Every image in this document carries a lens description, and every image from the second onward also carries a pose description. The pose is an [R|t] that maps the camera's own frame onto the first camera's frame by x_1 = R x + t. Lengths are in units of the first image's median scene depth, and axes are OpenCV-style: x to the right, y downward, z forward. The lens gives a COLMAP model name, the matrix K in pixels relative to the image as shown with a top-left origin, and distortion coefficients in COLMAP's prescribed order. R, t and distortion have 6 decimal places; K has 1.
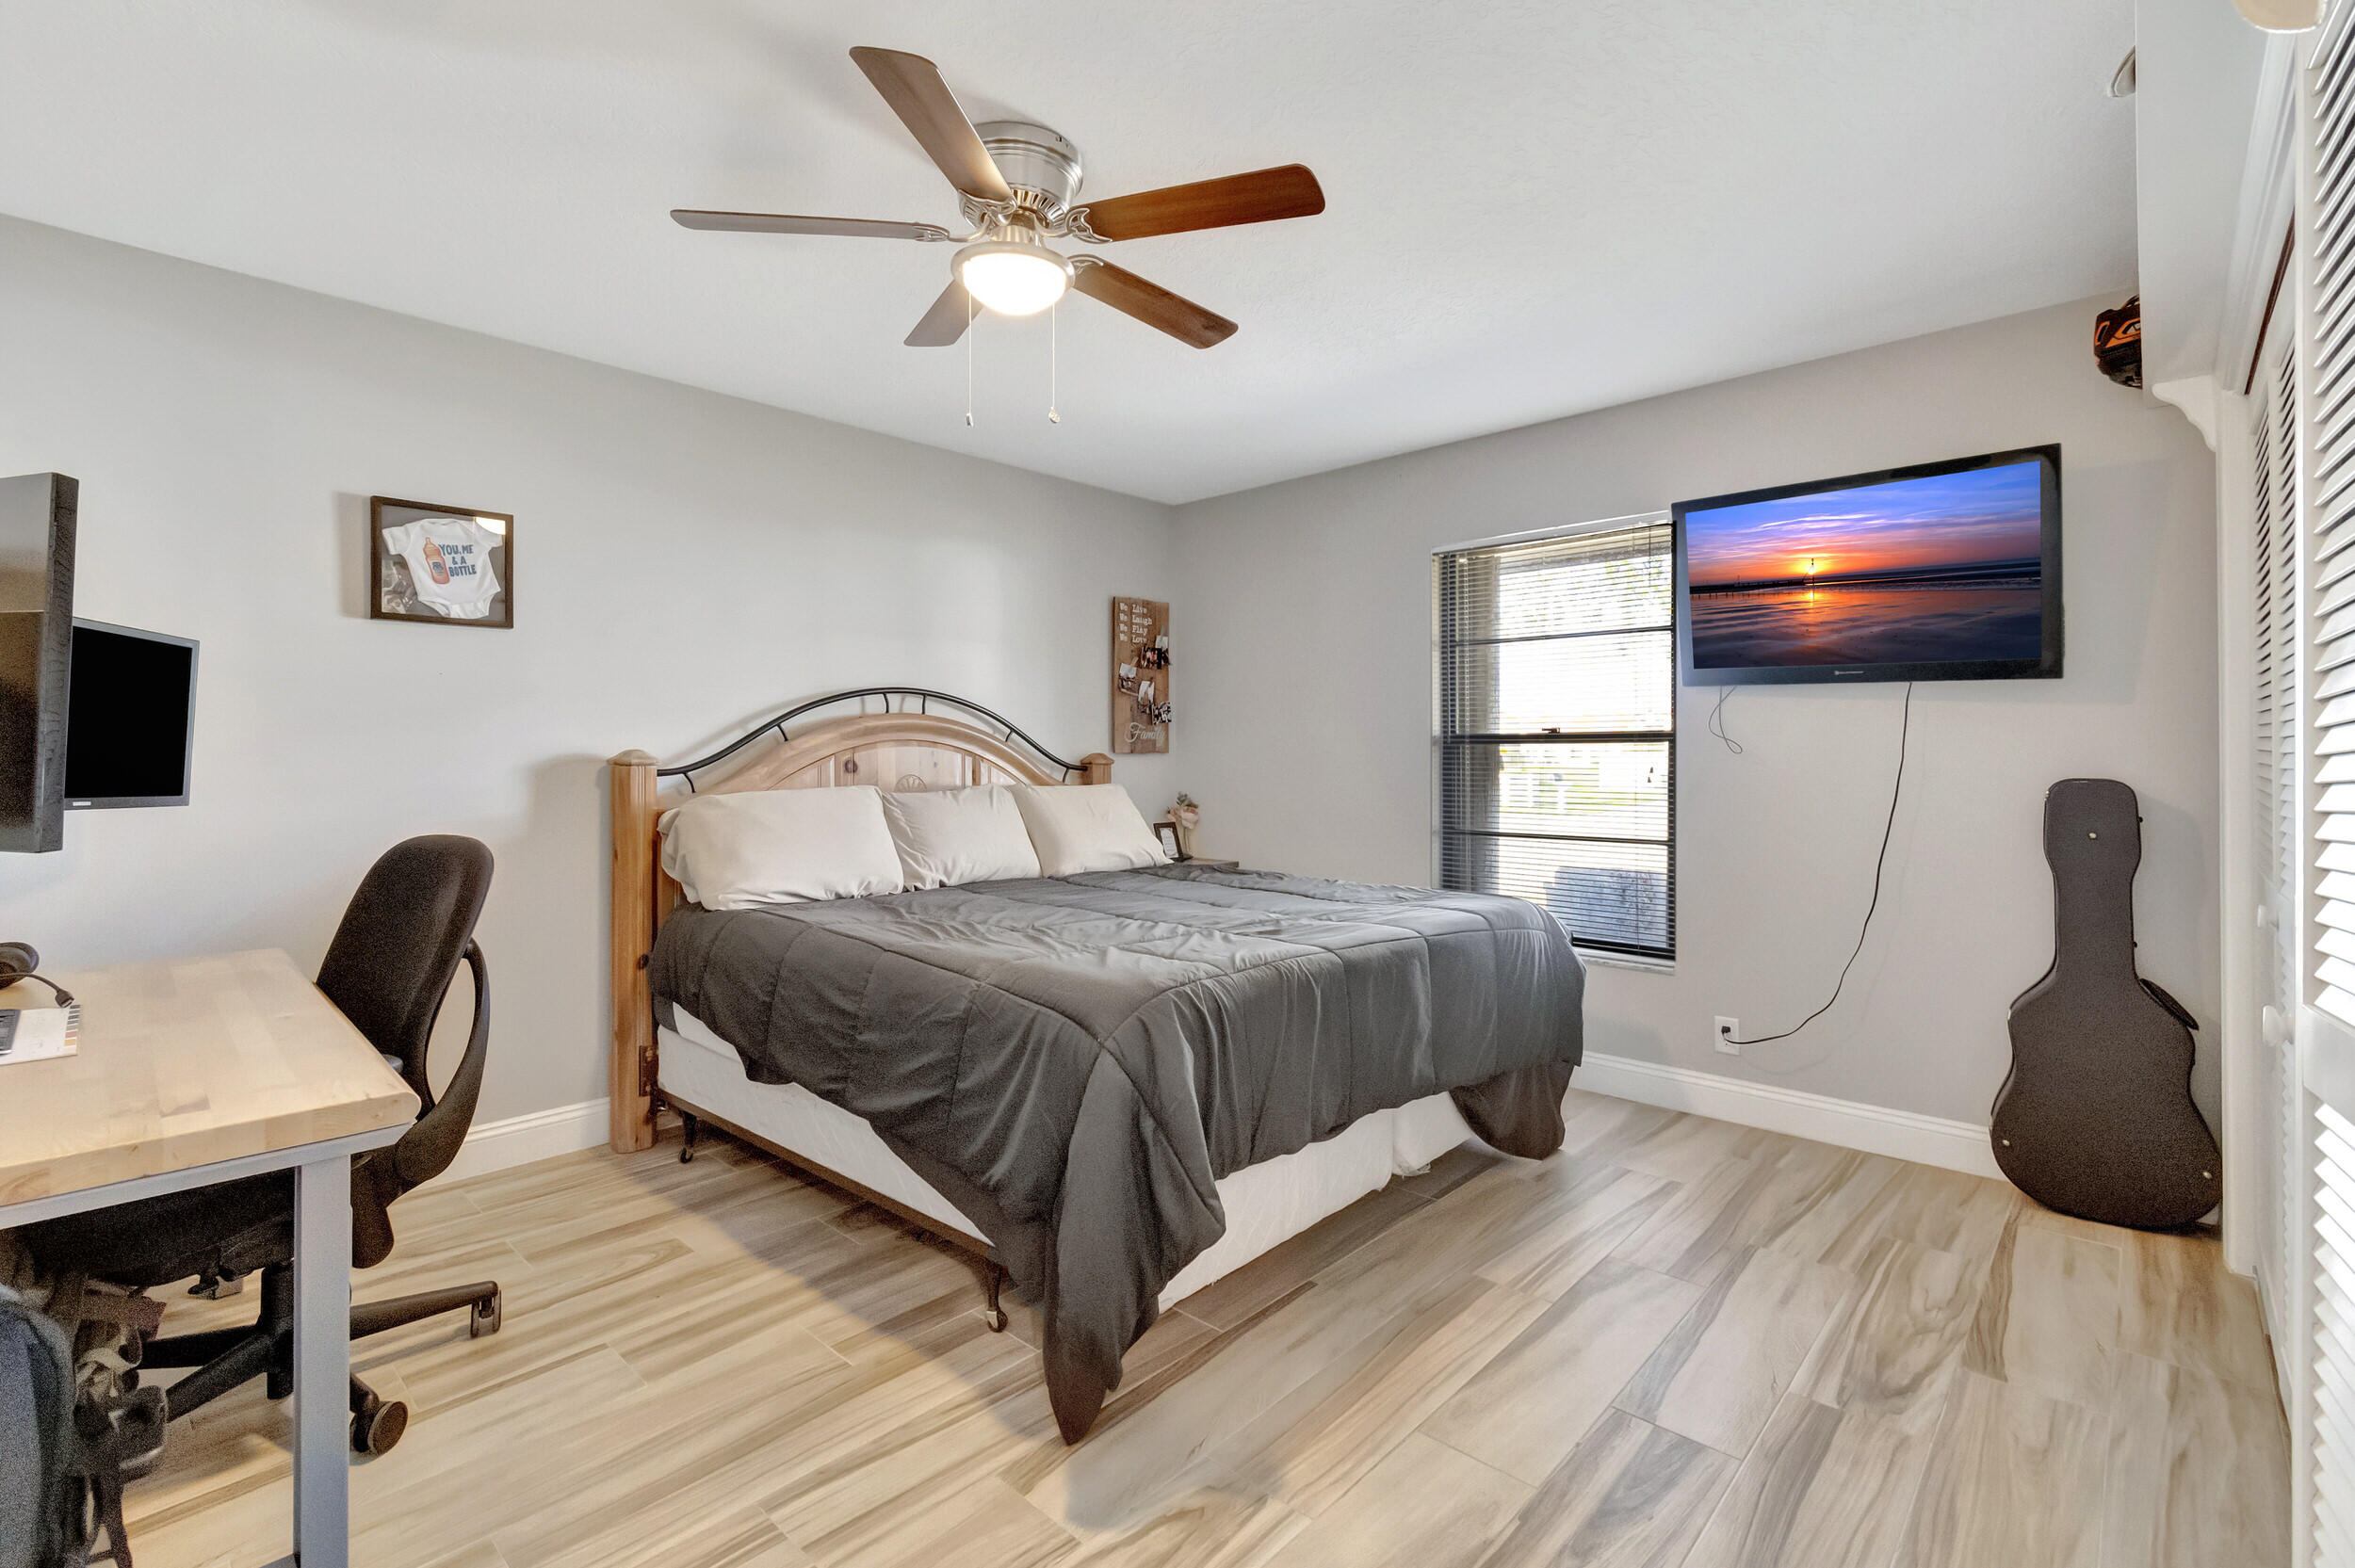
lens RADIAL K [[1049.5, 0, 1147.0], [0, 1049.5, 751.1], [0, 0, 1]] dist [0.010558, -0.002667]
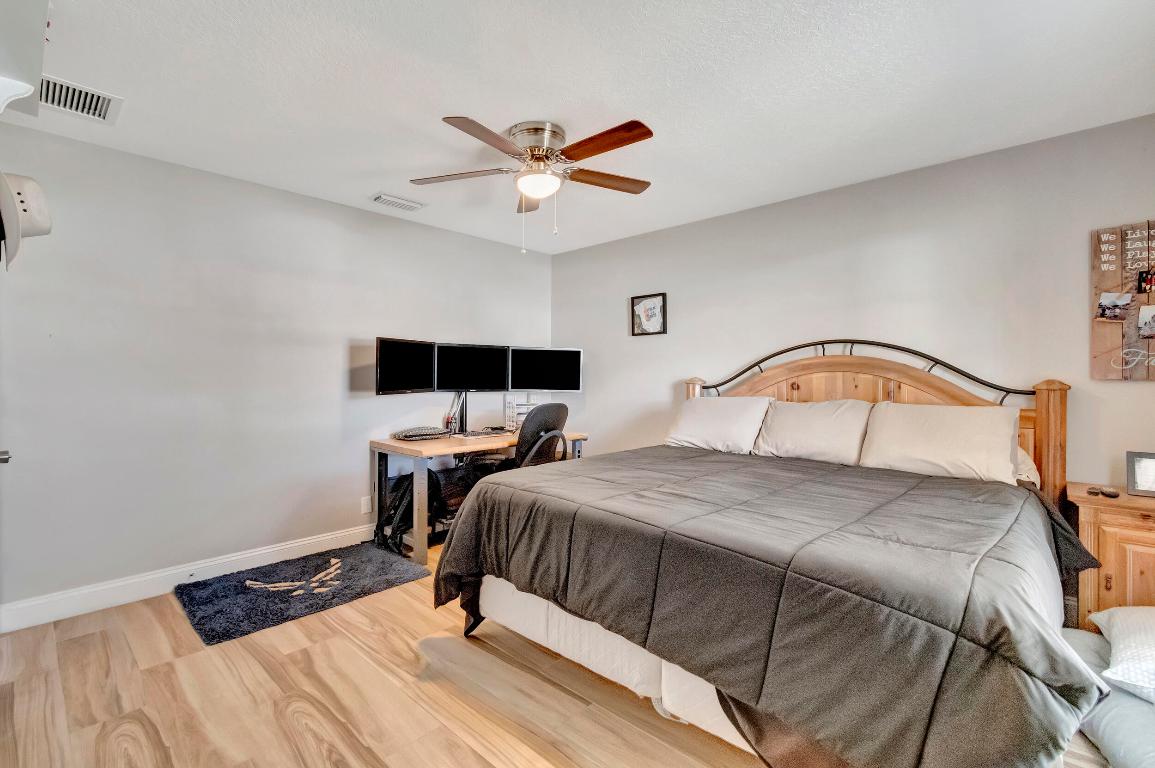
lens RADIAL K [[514.8, 0, 587.3], [0, 514.8, 384.3], [0, 0, 1]] dist [0.010558, -0.002667]
pose [[0.028545, 0.020002, -0.999392, 0.691287], [0.006676, 0.999774, 0.020200, -0.011057], [0.999570, -0.007248, 0.028405, 0.702676]]
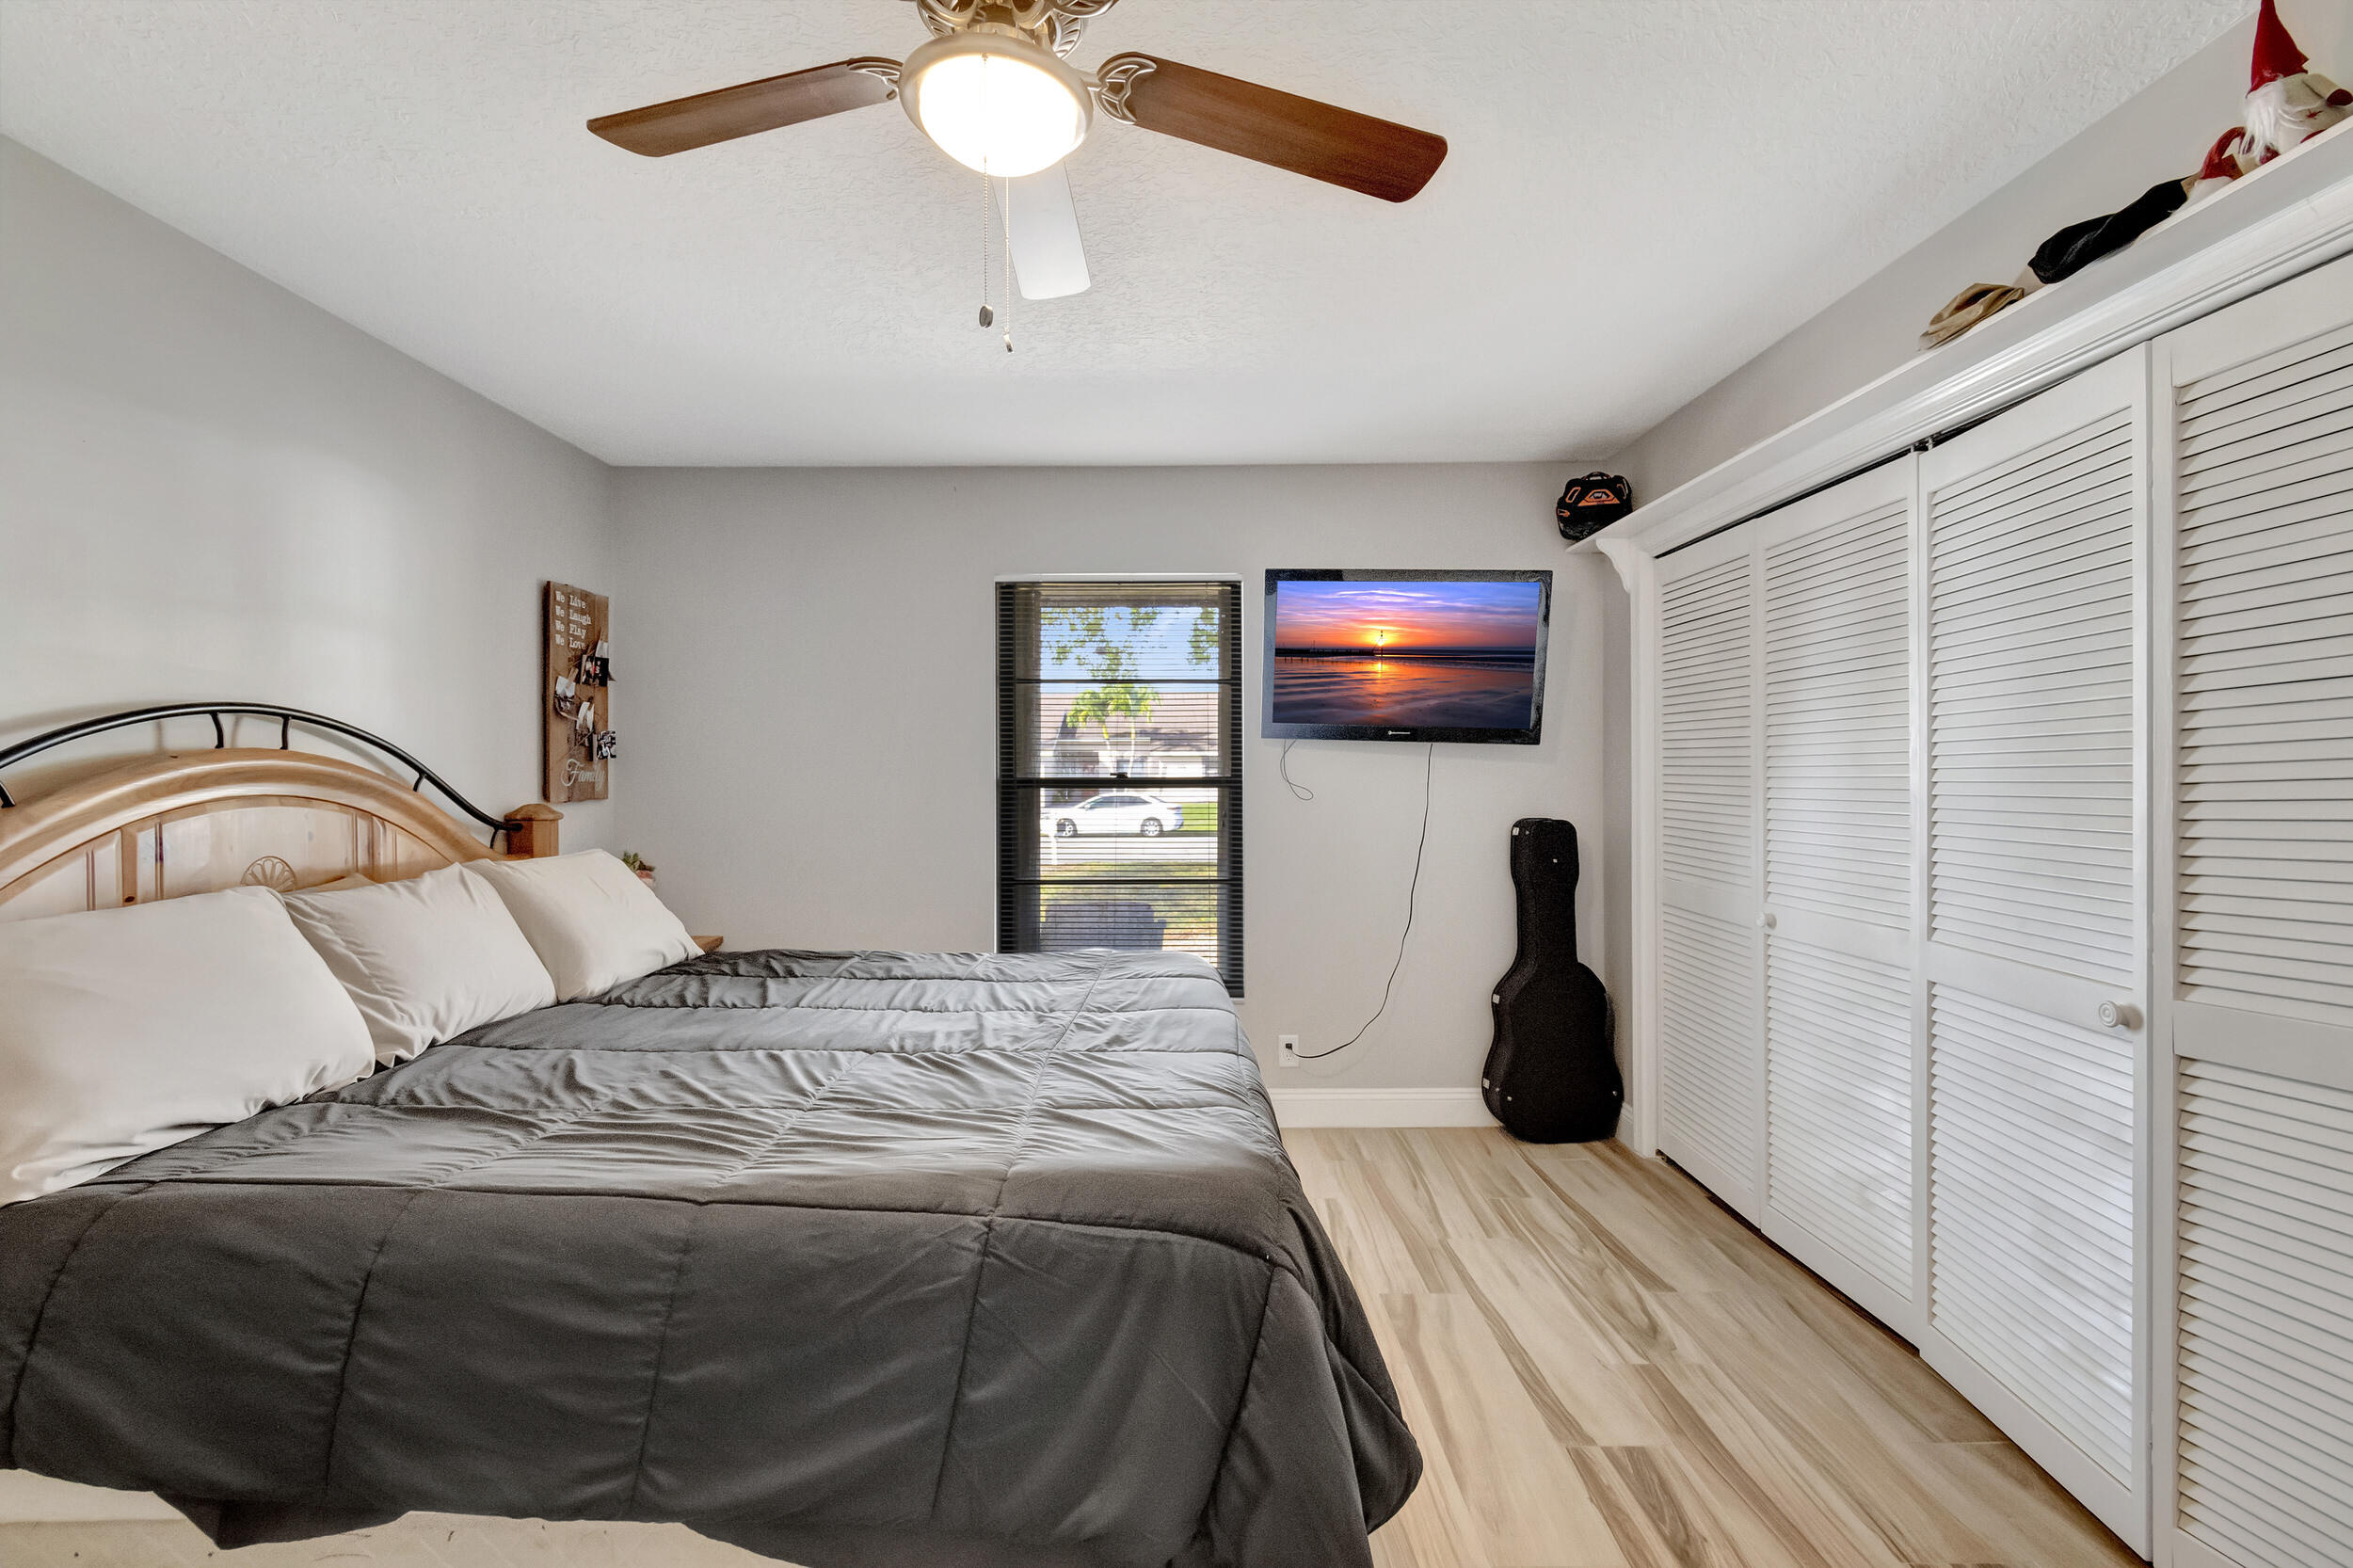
lens RADIAL K [[1048.7, 0, 1160.0], [0, 1048.7, 774.5], [0, 0, 1]] dist [0.010558, -0.002667]
pose [[0.721493, -0.004159, 0.692409, -0.327609], [0.000062, 0.999982, 0.005942, -0.031106], [-0.692422, -0.004244, 0.721481, 0.299666]]
